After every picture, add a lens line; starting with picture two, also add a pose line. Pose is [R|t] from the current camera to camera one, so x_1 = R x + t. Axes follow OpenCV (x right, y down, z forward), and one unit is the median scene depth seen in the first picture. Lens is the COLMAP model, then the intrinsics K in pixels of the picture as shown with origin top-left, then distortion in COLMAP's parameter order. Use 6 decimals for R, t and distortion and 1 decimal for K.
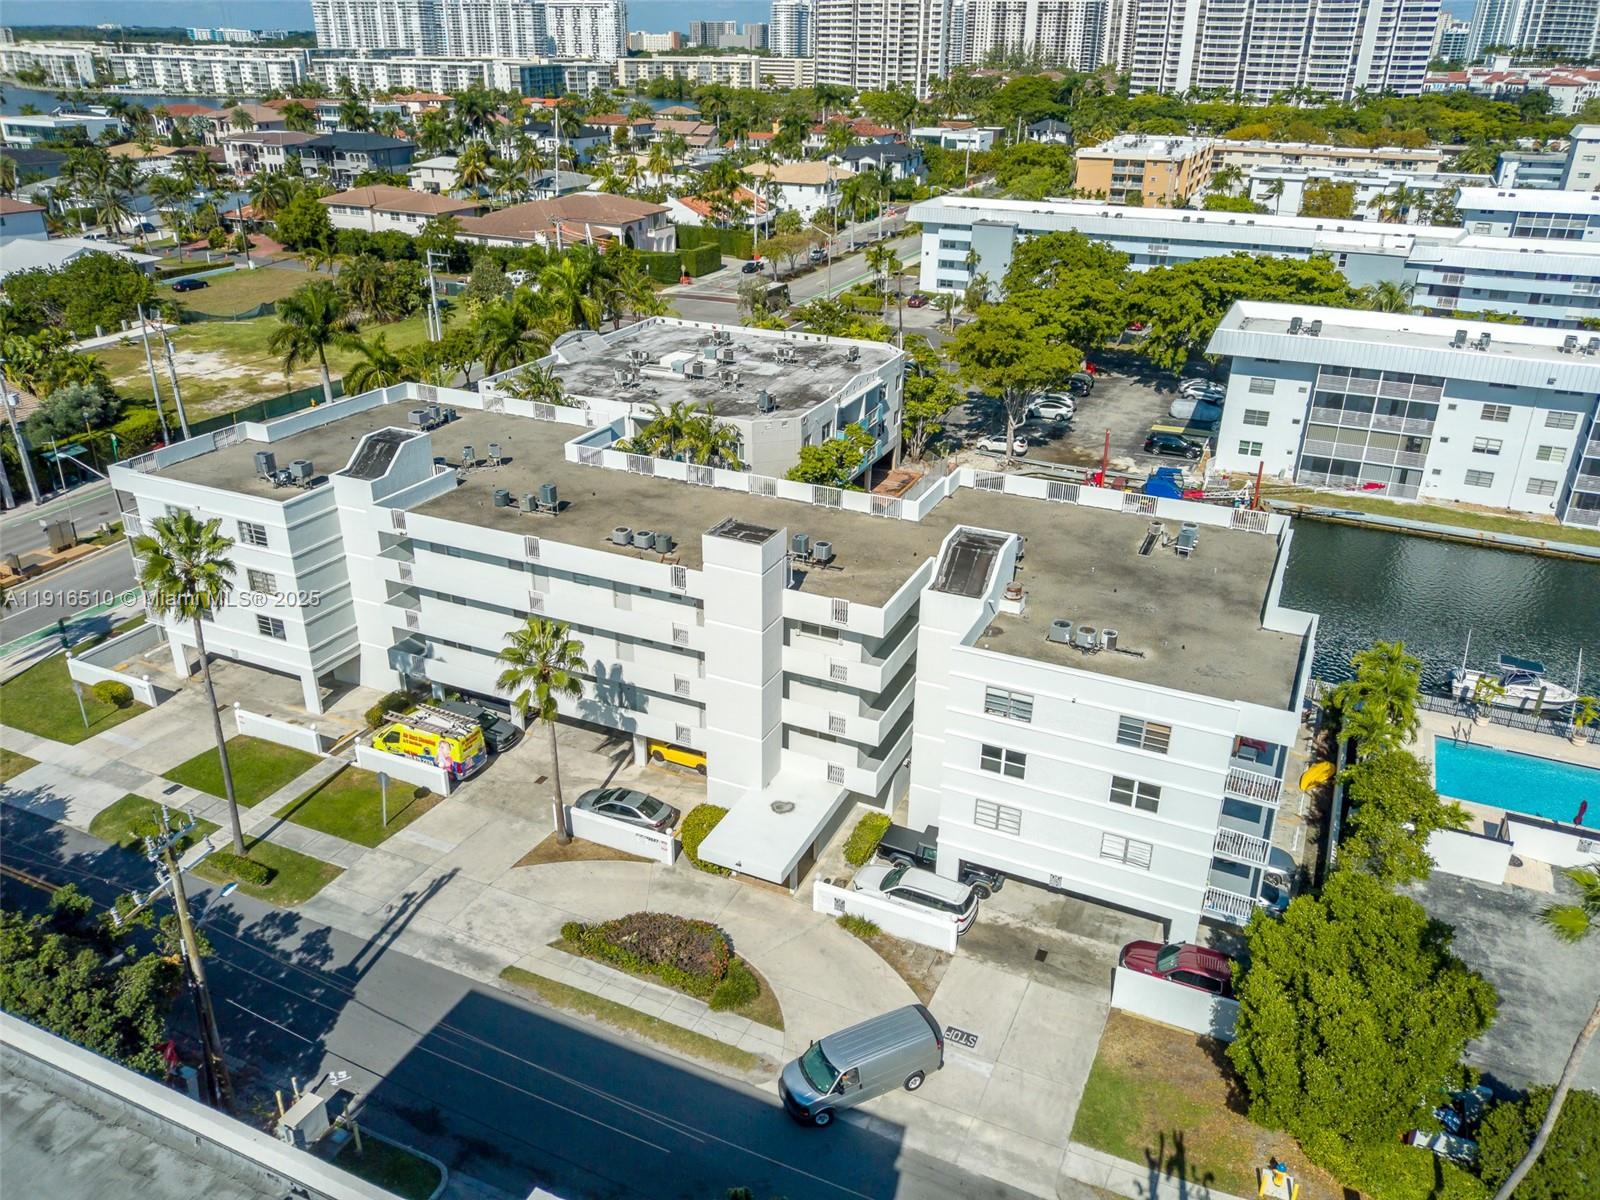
lens RADIAL K [[1212.8, 0, 804.8], [0, 1212.8, 615.4], [0, 0, 1]] dist [0.080121, -0.096203]
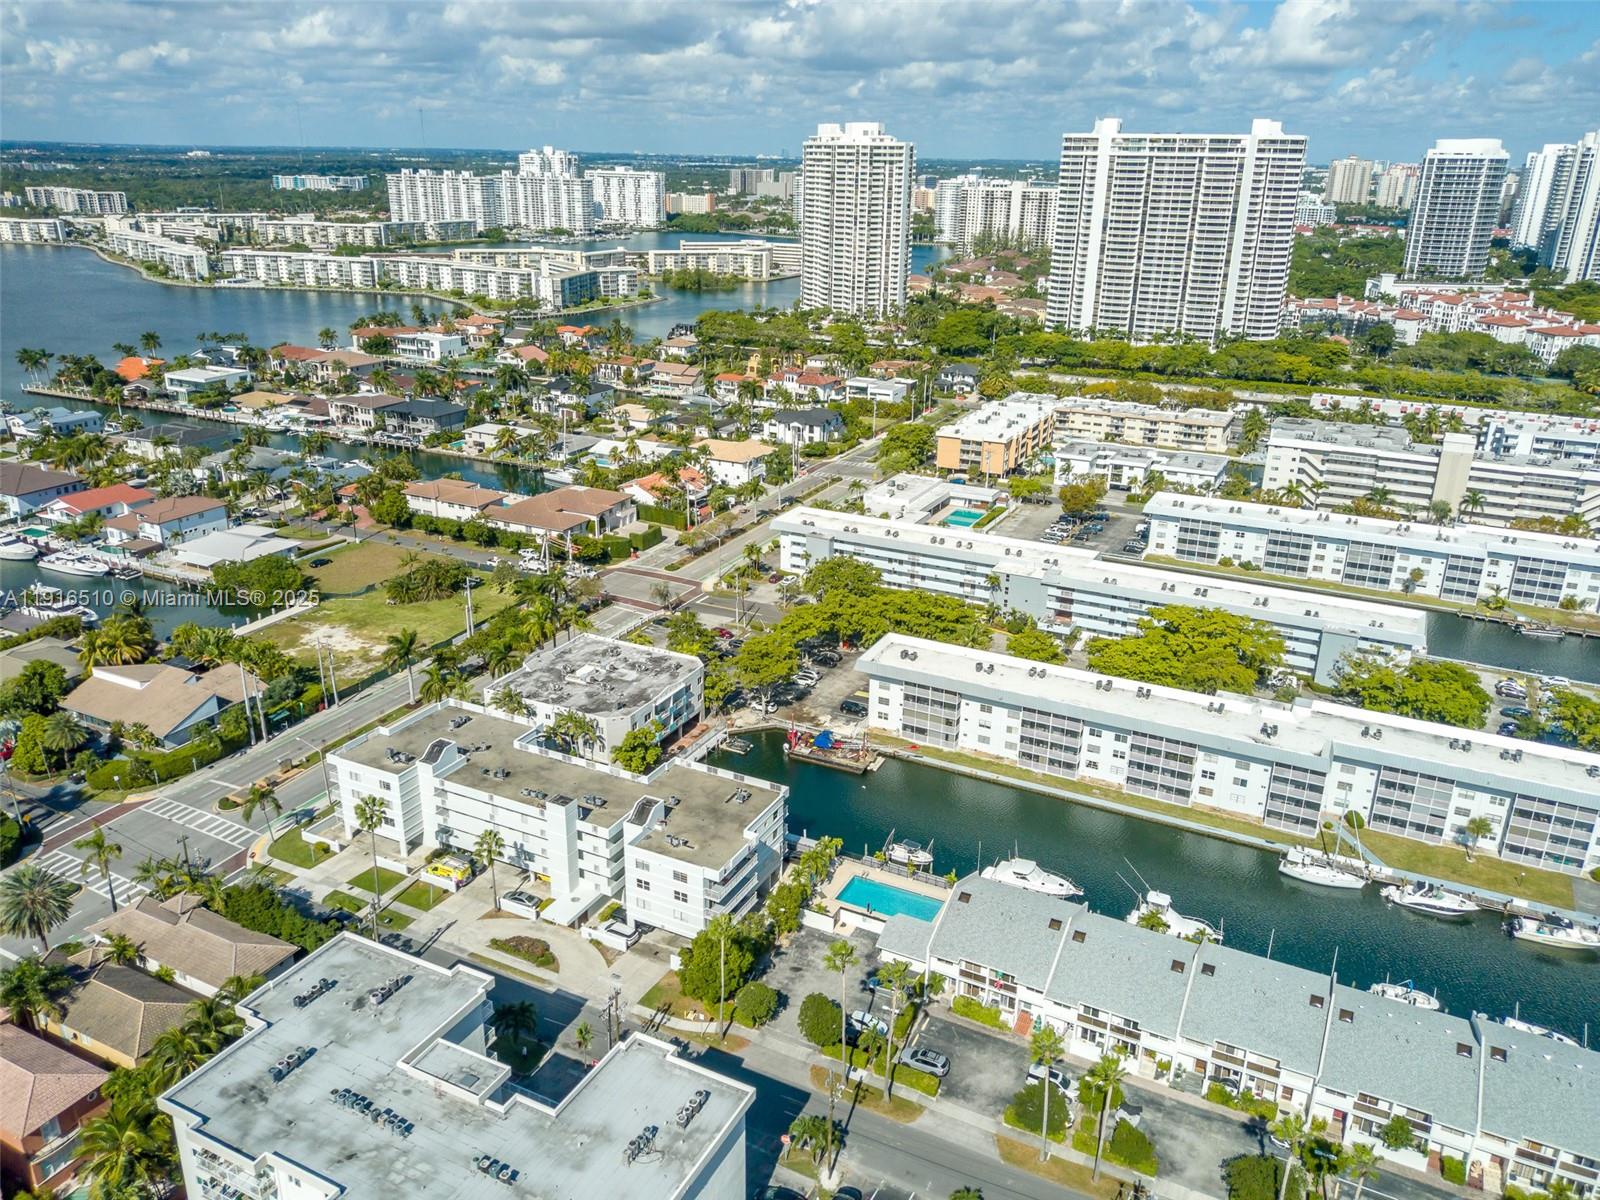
lens RADIAL K [[1212.8, 0, 801.3], [0, 1212.8, 611.9], [0, 0, 1]] dist [0.080121, -0.096203]
pose [[0.999266, 0.014888, -0.035285, 0.303632], [-0.017782, 0.996377, -0.083167, -0.141052], [0.033919, 0.083733, 0.995911, -0.933721]]
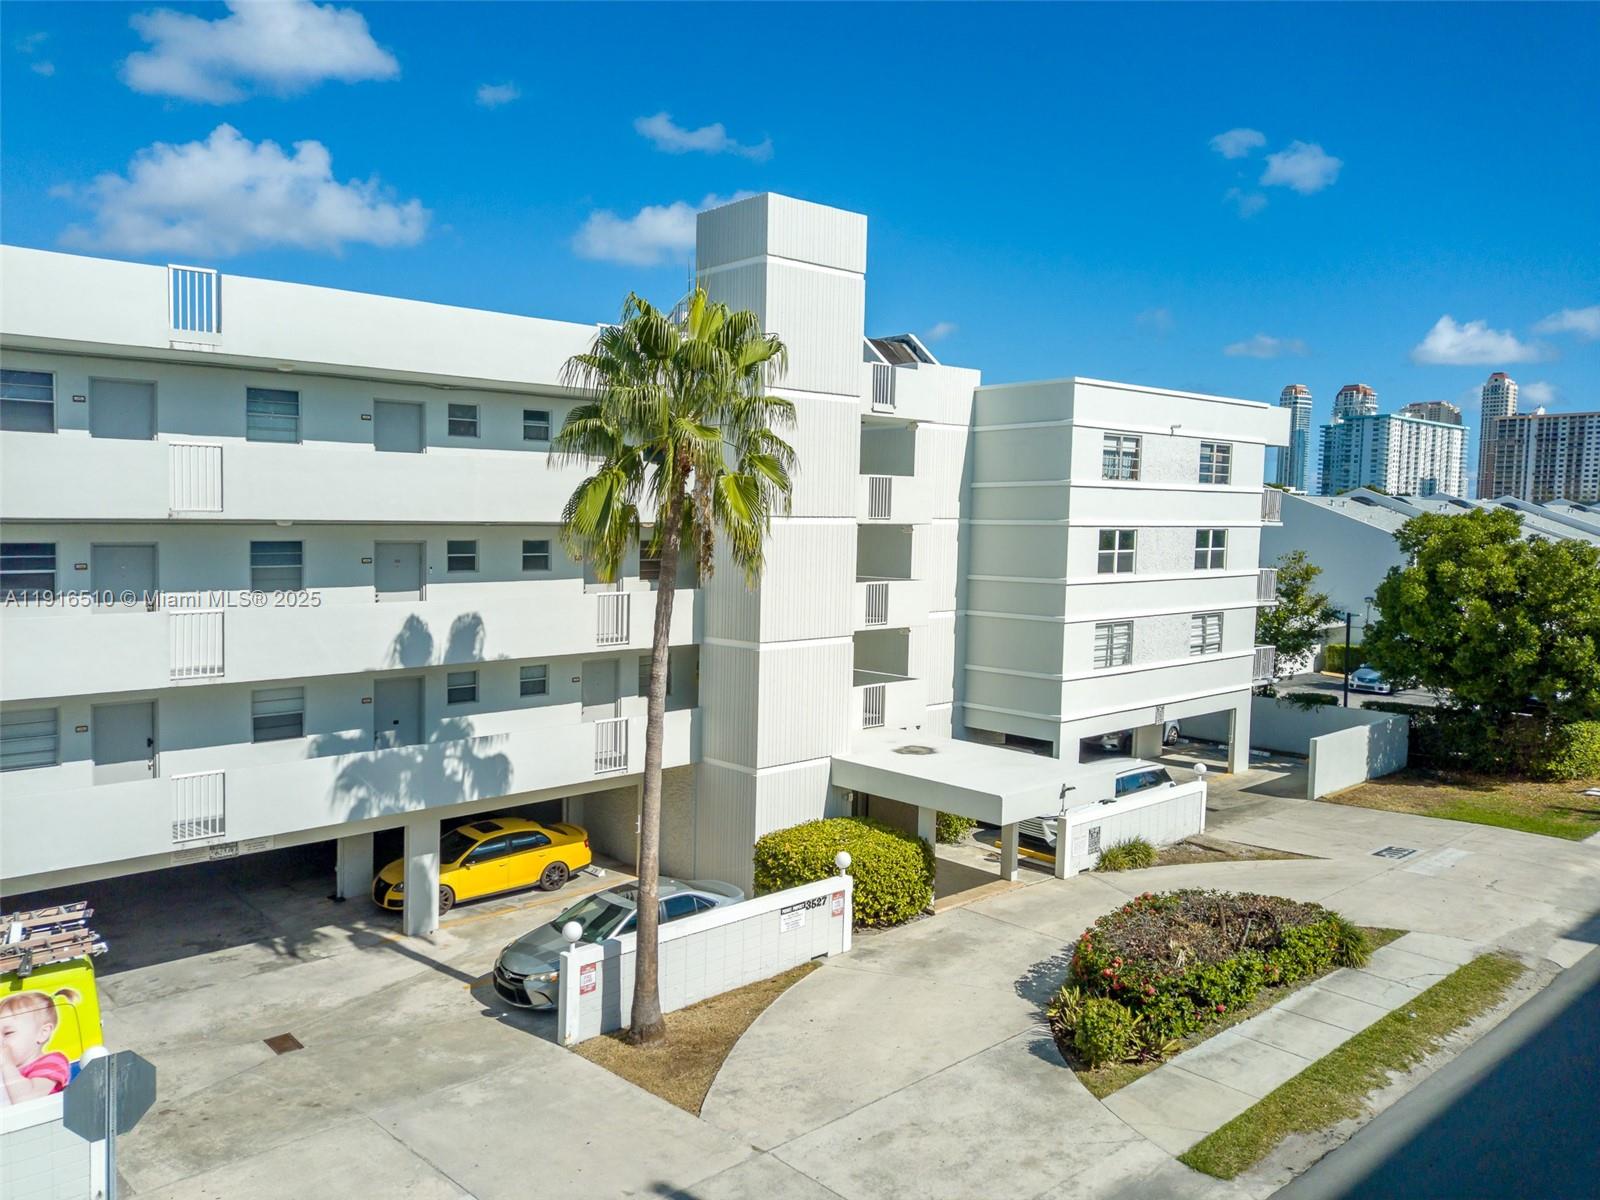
lens RADIAL K [[1212.8, 0, 801.4], [0, 1212.8, 623.7], [0, 0, 1]] dist [0.080121, -0.096203]
pose [[0.375163, -0.093735, 0.922207, -0.272248], [0.389999, 0.918497, -0.065297, 0.063857], [-0.840924, 0.384157, 0.381143, 0.429503]]
